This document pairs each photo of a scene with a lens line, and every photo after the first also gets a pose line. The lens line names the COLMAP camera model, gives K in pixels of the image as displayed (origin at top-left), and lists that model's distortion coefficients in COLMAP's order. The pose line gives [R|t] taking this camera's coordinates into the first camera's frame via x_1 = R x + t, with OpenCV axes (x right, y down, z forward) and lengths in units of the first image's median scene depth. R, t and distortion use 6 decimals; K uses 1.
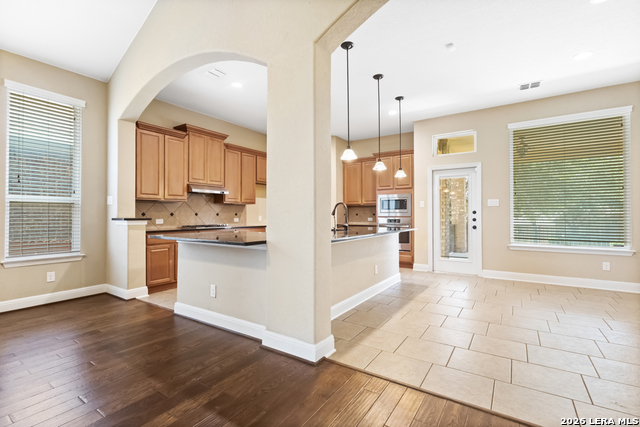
lens RADIAL K [[297.7, 0, 317.4], [0, 297.7, 212.1], [0, 0, 1]] dist [0.002388, 0.001675]
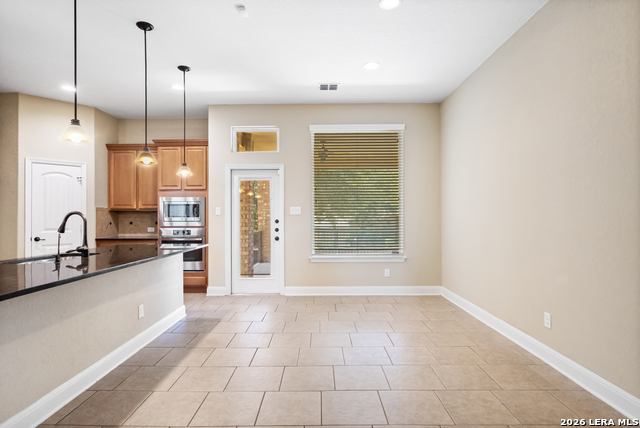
lens RADIAL K [[342.9, 0, 317.1], [0, 342.9, 213.9], [0, 0, 1]] dist [0.002502, 0.000362]
pose [[0.837823, 0.000998, 0.545941, 0.085927], [-0.002127, 0.999997, 0.001436, -0.024384], [-0.545937, -0.002364, 0.837823, 0.106488]]
